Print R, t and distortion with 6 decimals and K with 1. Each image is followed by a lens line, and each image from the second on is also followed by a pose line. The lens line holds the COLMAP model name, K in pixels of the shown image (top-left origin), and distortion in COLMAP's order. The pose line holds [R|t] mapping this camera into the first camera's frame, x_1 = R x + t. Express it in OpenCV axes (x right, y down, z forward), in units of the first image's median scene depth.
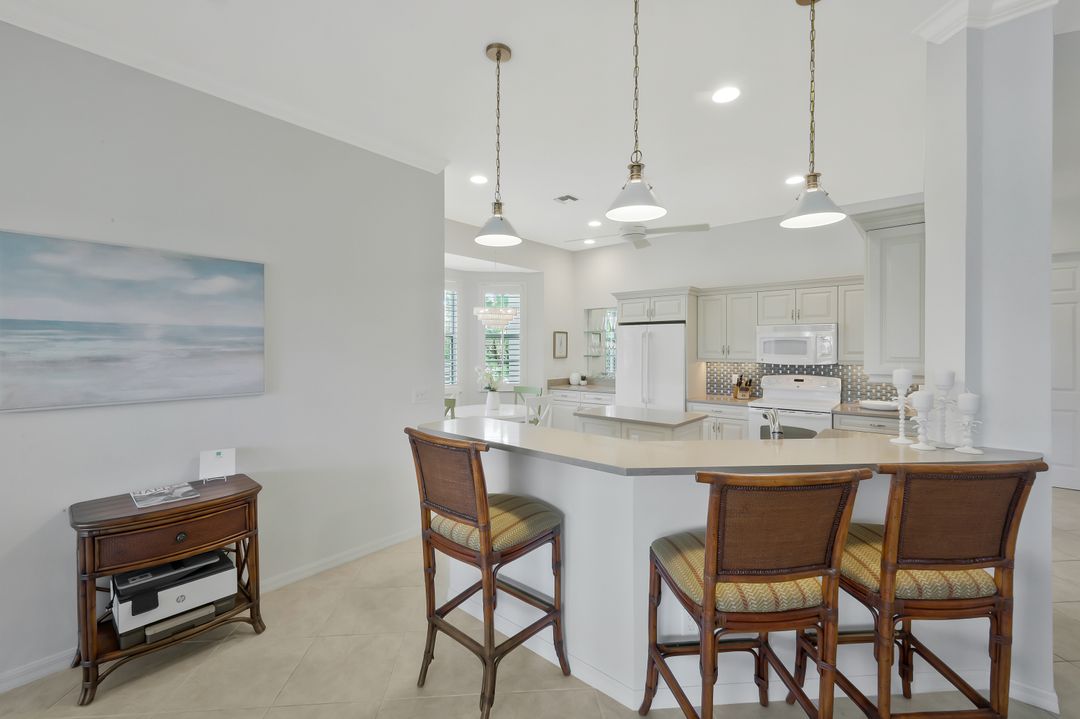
lens RADIAL K [[439.5, 0, 541.7], [0, 439.5, 348.2], [0, 0, 1]] dist [-0.002668, -0.000732]
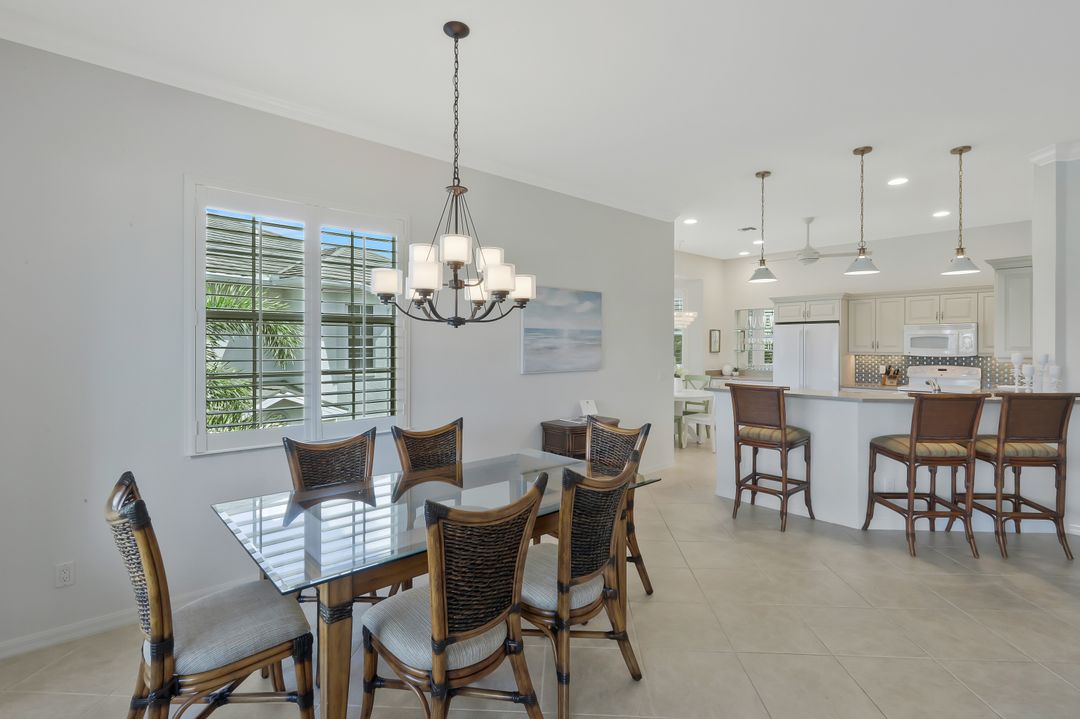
lens RADIAL K [[487.0, 0, 547.7], [0, 487.0, 346.1], [0, 0, 1]] dist [-0.000936, -0.000014]
pose [[0.991001, -0.000597, -0.133854, -0.329396], [0.000650, 1.000000, 0.000350, 0.007082], [0.133854, -0.000434, 0.991001, -0.500769]]
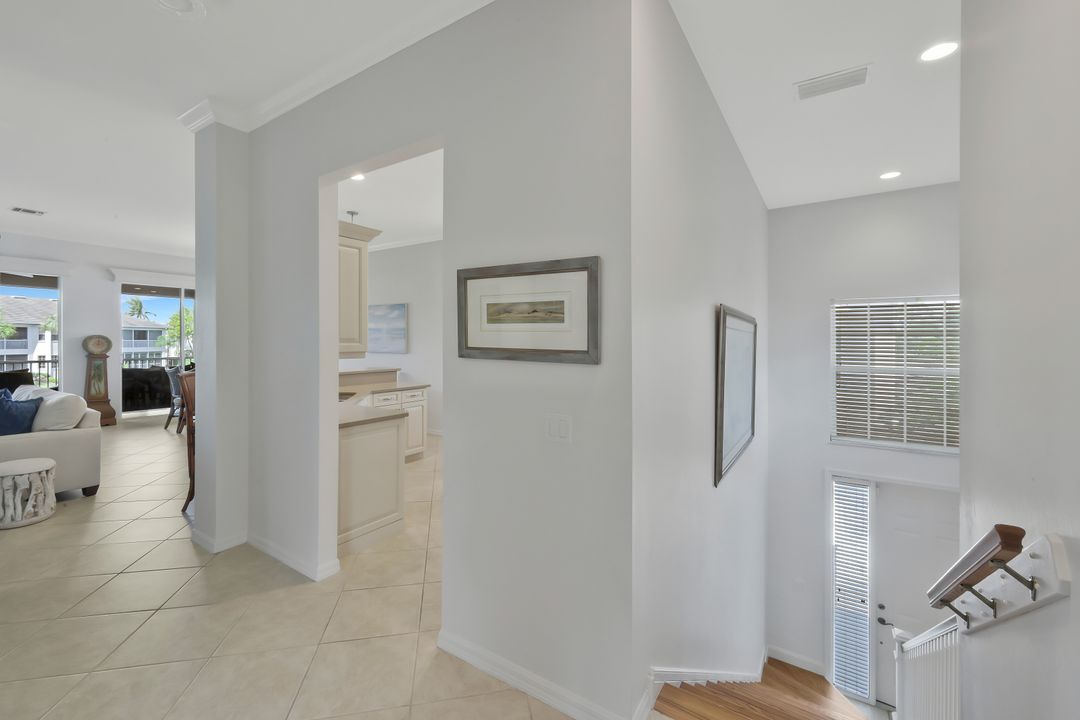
lens RADIAL K [[439.5, 0, 541.7], [0, 439.5, 348.7], [0, 0, 1]] dist [-0.002668, -0.000732]
pose [[0.133486, 0.016648, -0.990911, 1.173724], [-0.010118, 0.999830, 0.015435, 0.016584], [0.990999, 0.007965, 0.133632, 0.818131]]
